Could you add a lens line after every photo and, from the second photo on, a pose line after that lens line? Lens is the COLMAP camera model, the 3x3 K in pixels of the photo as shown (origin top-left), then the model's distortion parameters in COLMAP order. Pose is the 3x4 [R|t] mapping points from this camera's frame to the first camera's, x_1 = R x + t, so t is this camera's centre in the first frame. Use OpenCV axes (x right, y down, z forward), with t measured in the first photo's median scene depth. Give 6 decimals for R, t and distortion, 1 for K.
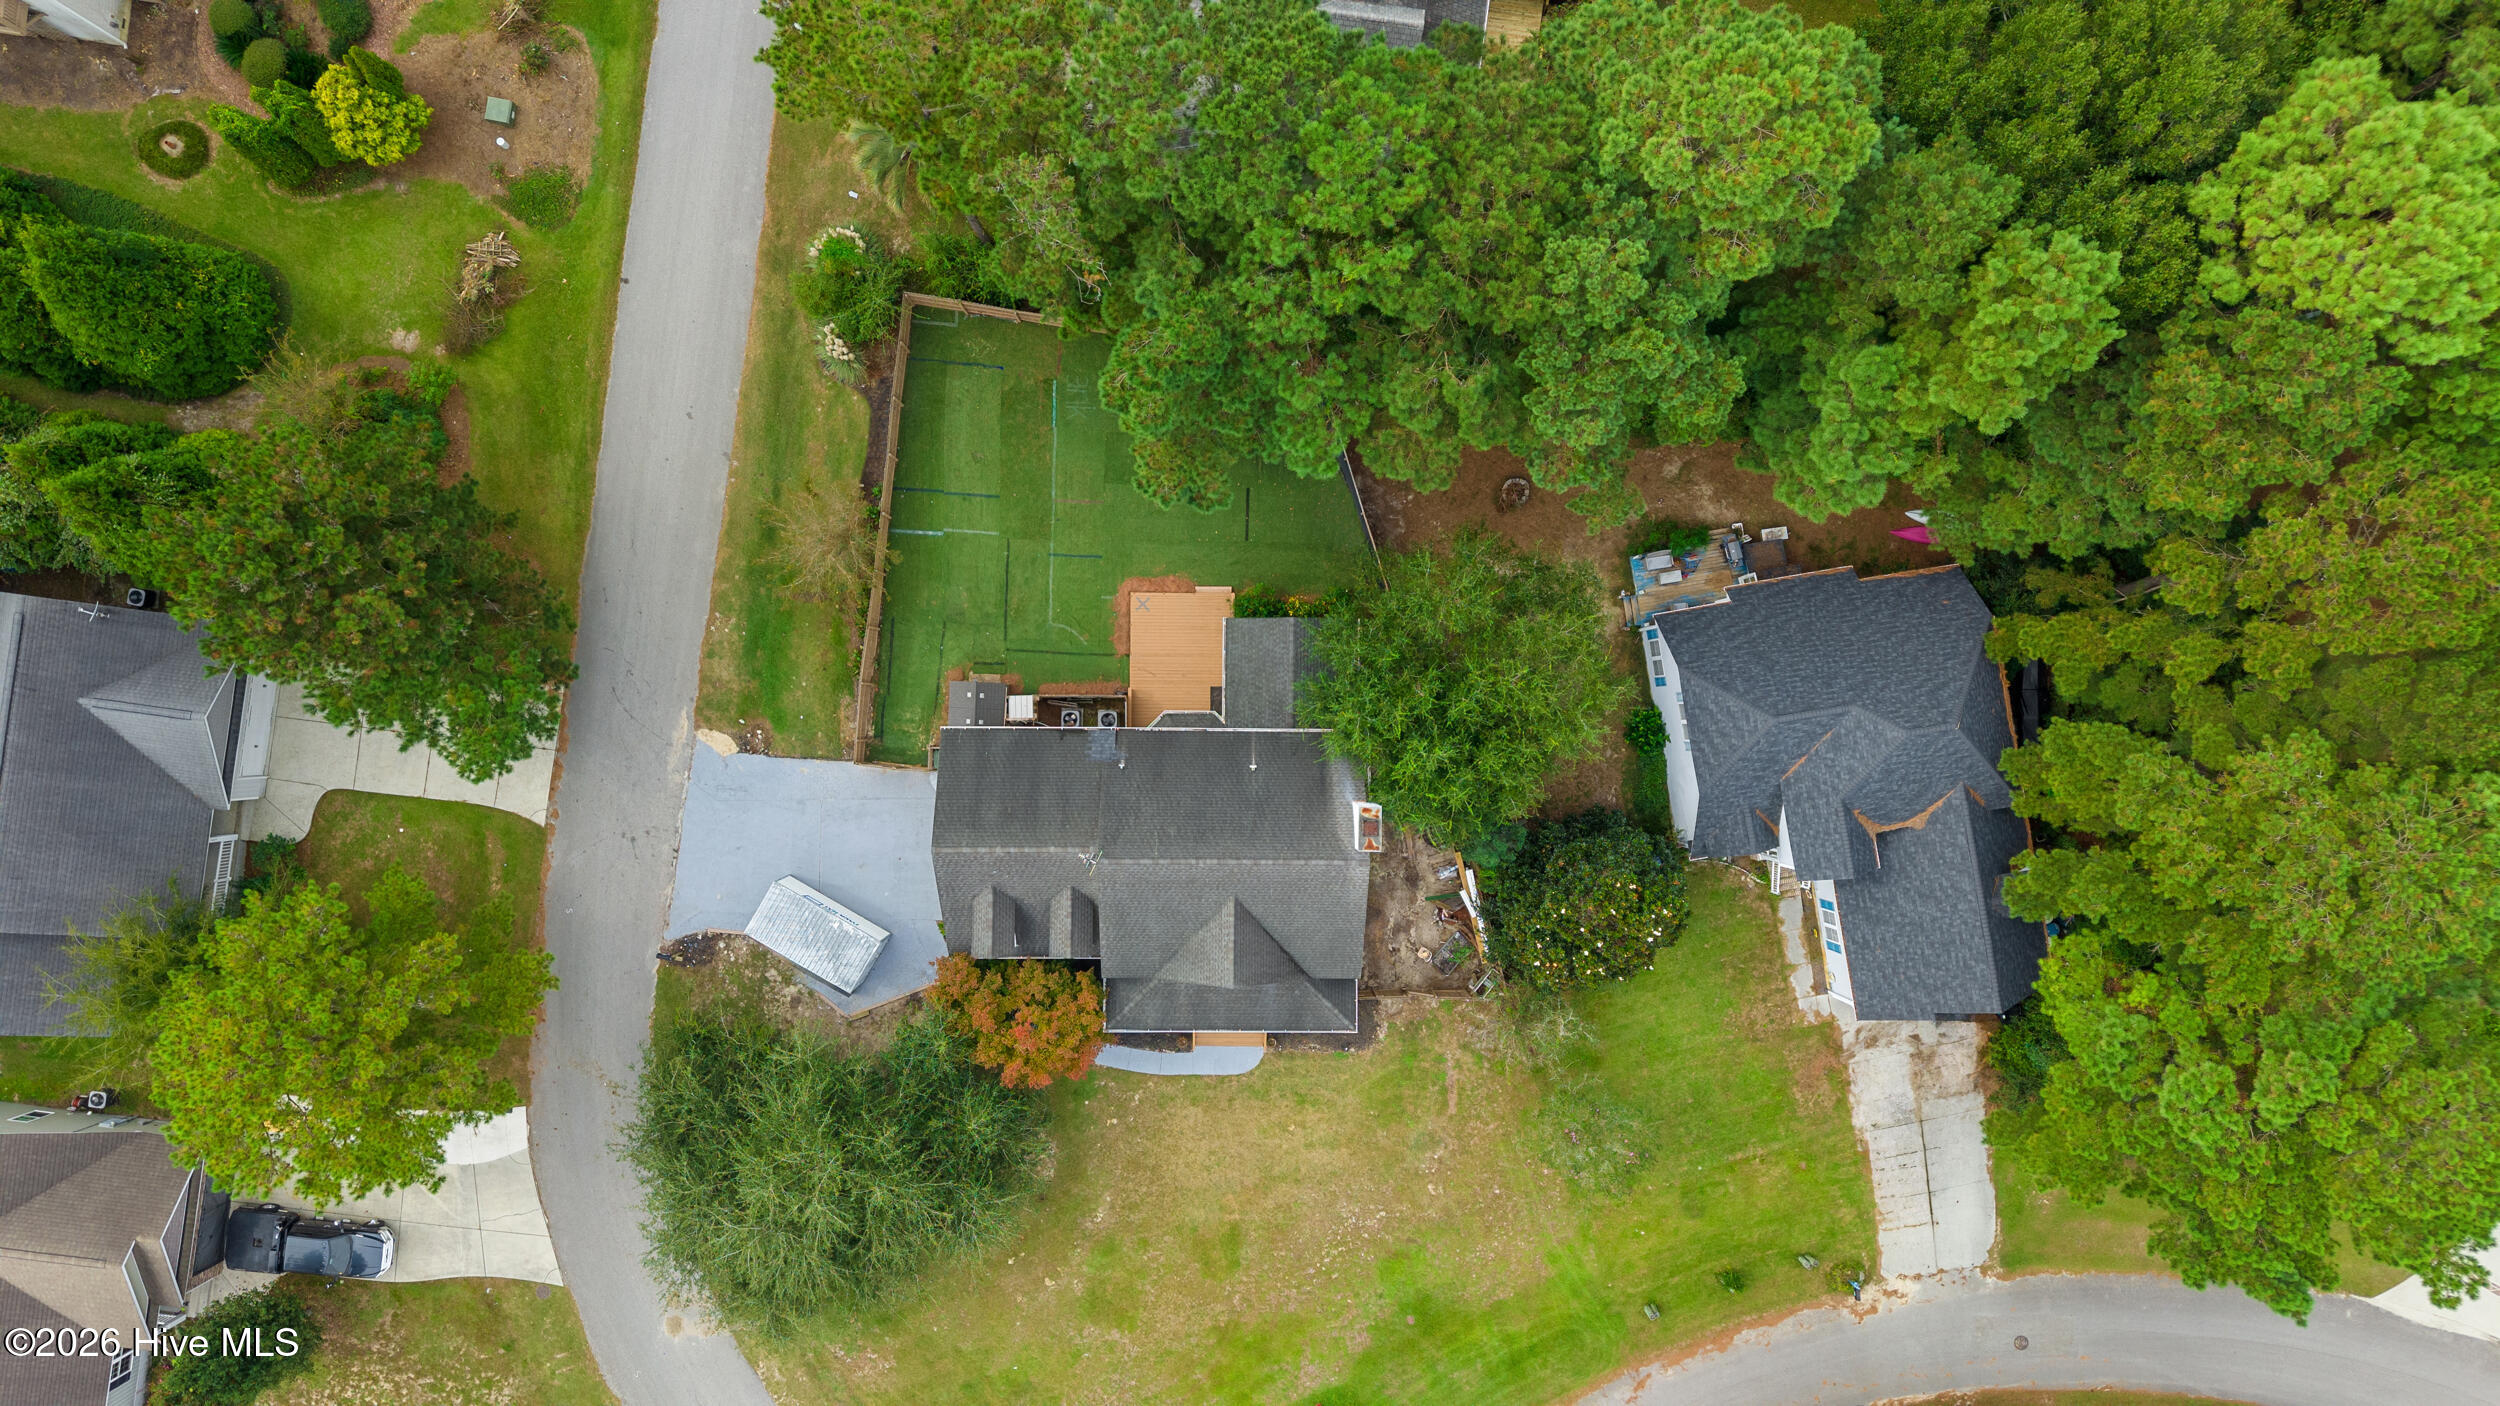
lens RADIAL K [[1689.3, 0, 1248.4], [0, 1689.3, 701.8], [0, 0, 1]] dist [-0.008479, -0.006669]
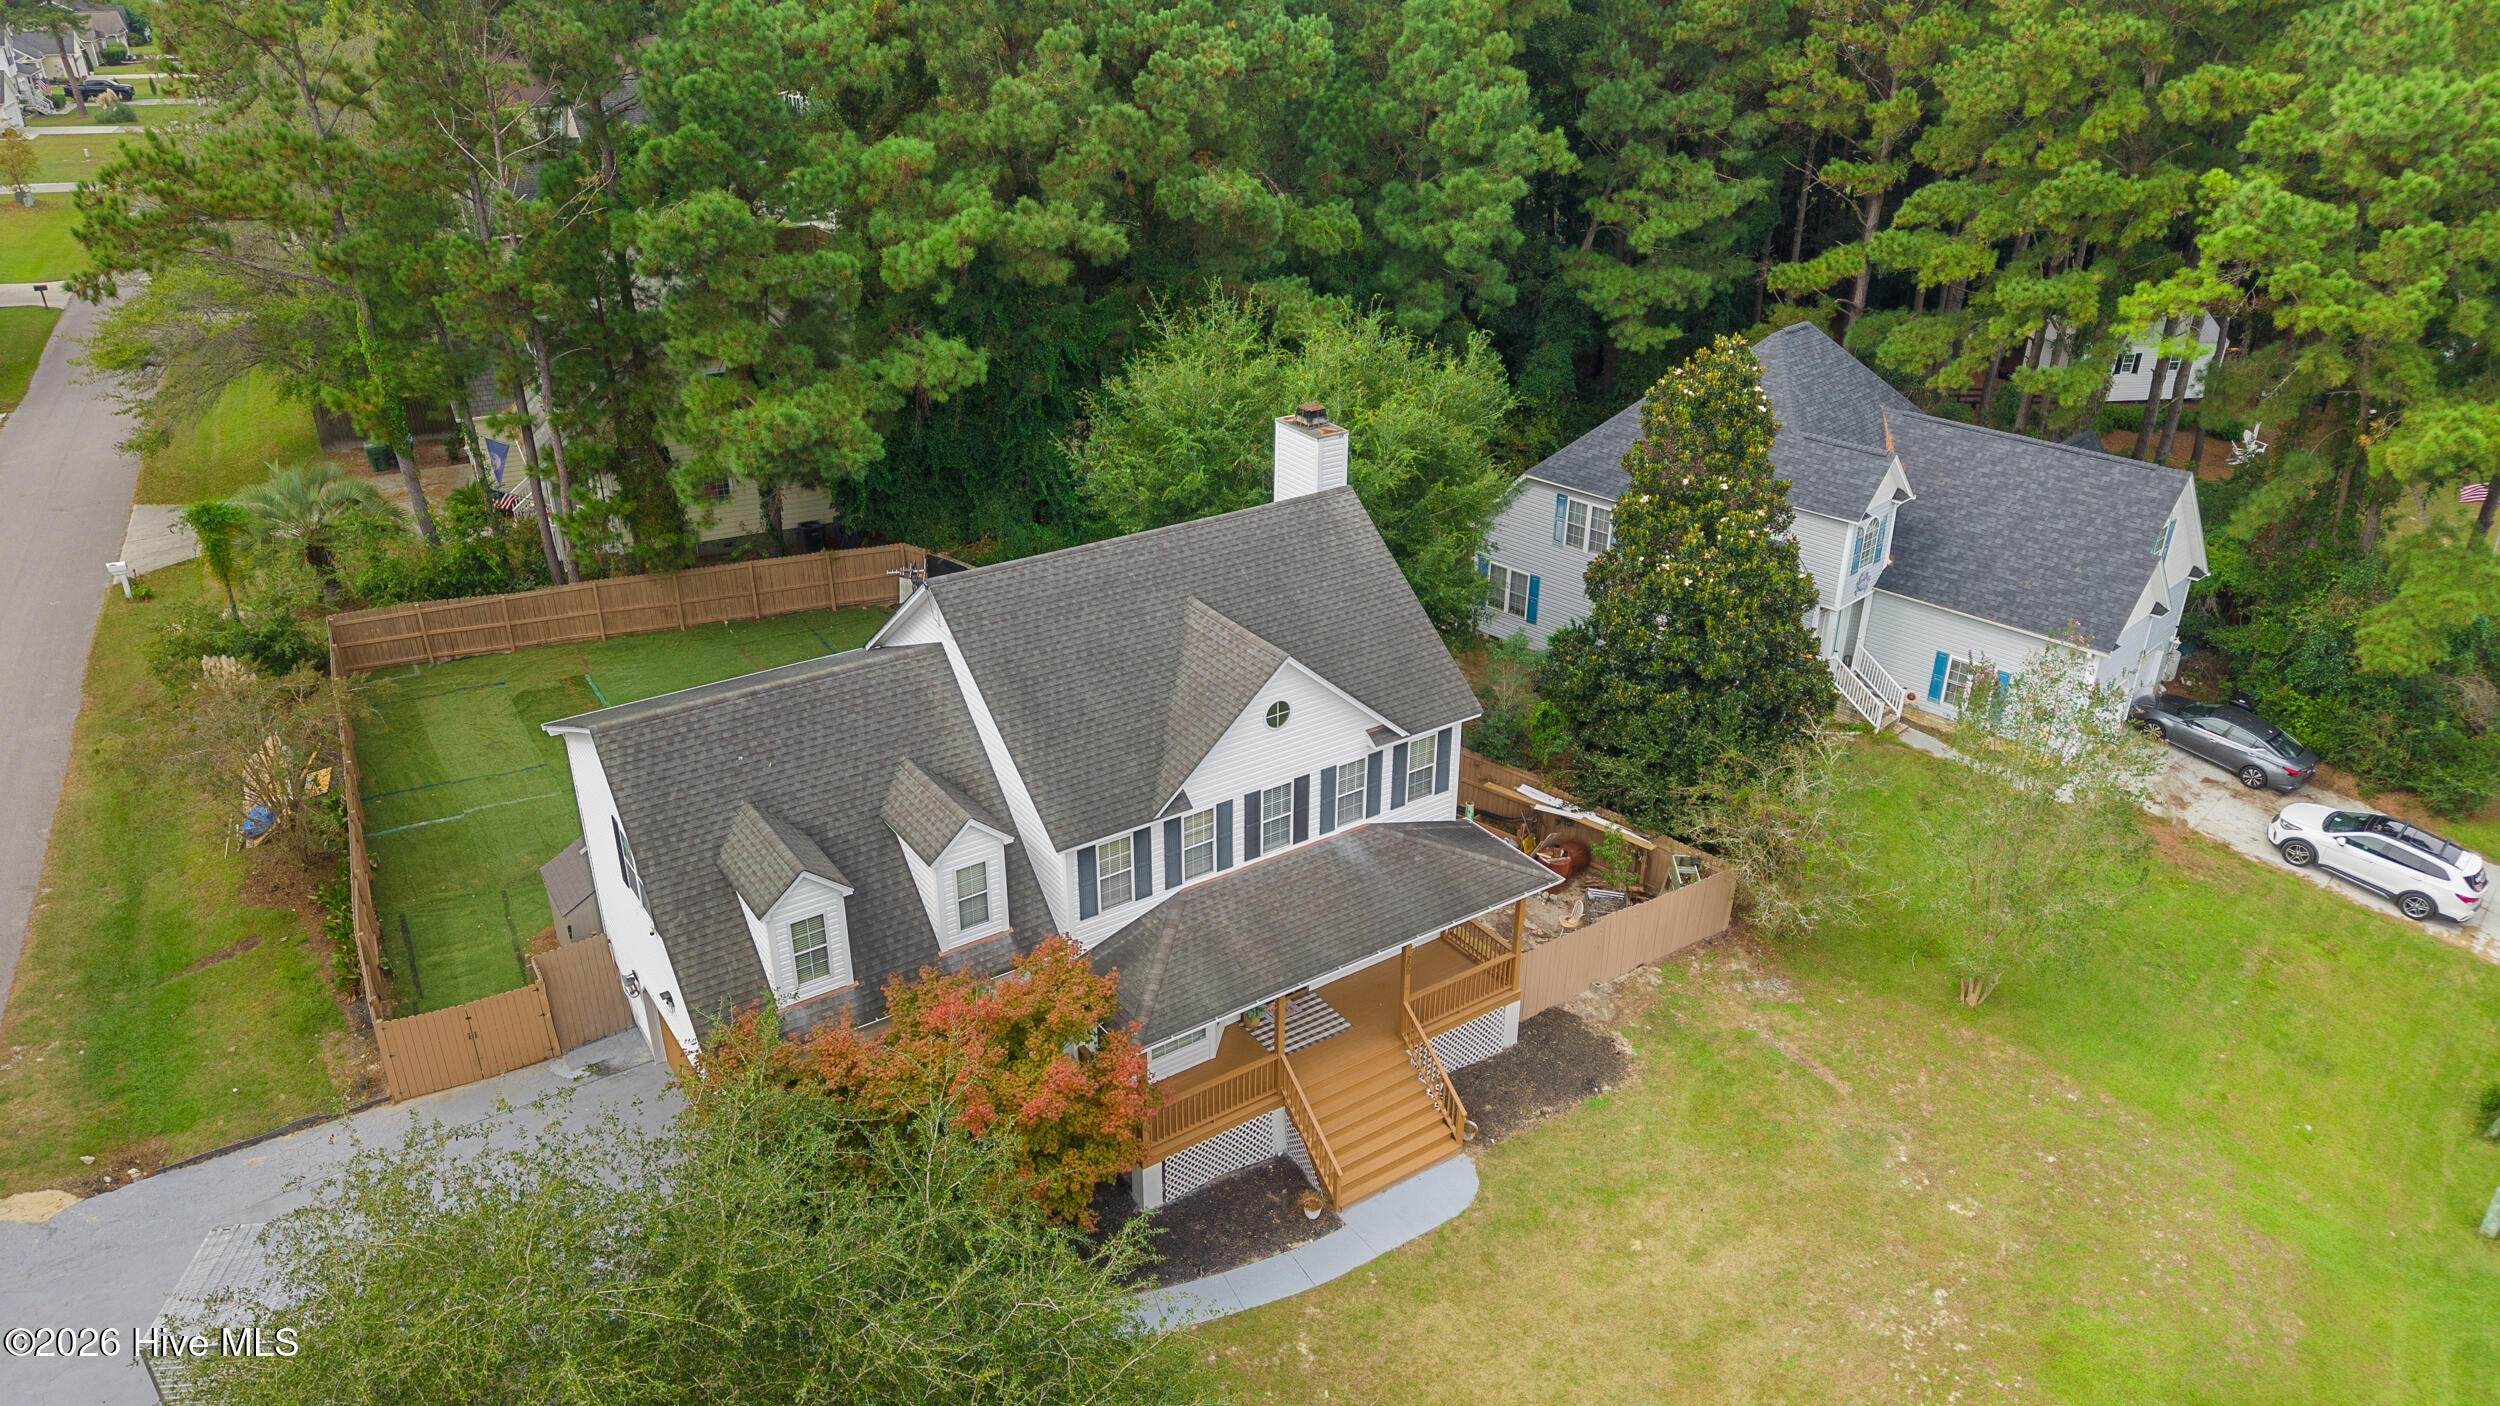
lens RADIAL K [[1689.3, 0, 1249.1], [0, 1689.3, 706.1], [0, 0, 1]] dist [-0.008479, -0.006669]
pose [[0.823557, -0.254499, 0.506935, -0.238856], [0.567231, 0.367090, -0.737221, 0.463589], [0.001531, 0.894693, 0.446679, 0.687135]]
